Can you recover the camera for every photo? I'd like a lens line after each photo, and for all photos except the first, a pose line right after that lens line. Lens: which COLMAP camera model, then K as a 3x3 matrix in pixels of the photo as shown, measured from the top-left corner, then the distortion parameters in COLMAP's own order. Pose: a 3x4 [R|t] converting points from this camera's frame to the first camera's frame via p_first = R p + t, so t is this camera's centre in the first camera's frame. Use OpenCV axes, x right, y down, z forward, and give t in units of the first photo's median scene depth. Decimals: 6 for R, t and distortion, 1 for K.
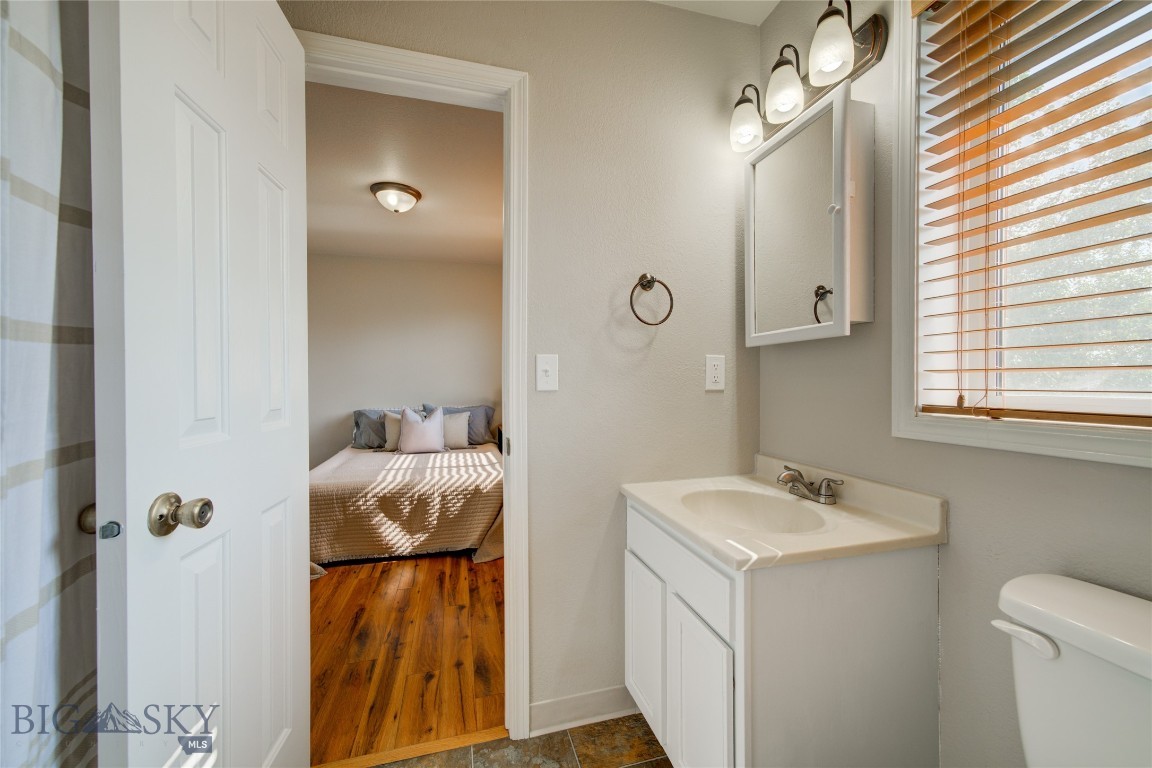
lens RADIAL K [[430.4, 0, 577.9], [0, 430.4, 380.9], [0, 0, 1]] dist [0.002406, -0.000575]
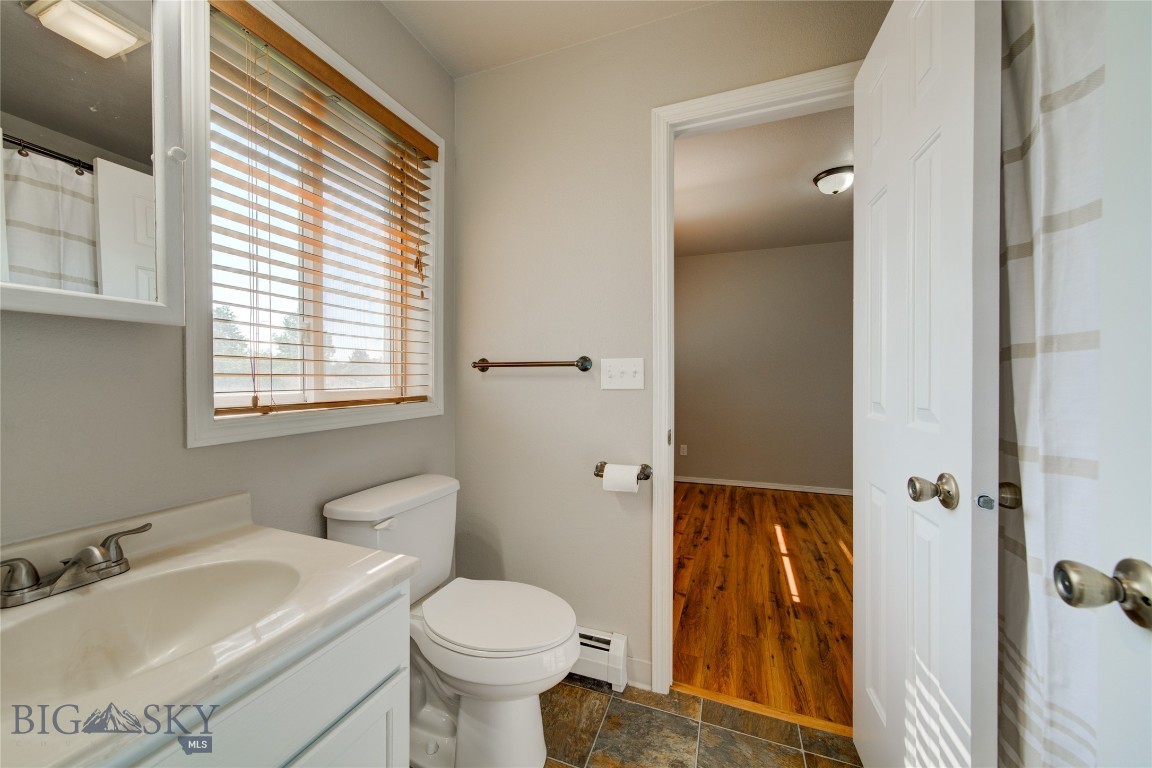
lens RADIAL K [[430.4, 0, 570.2], [0, 430.4, 389.7], [0, 0, 1]] dist [0.002406, -0.000575]
pose [[-0.803167, -0.008046, 0.595700, -0.453969], [0.004734, 0.999791, 0.019887, -0.002793], [-0.595735, 0.018792, -0.802961, 1.398230]]
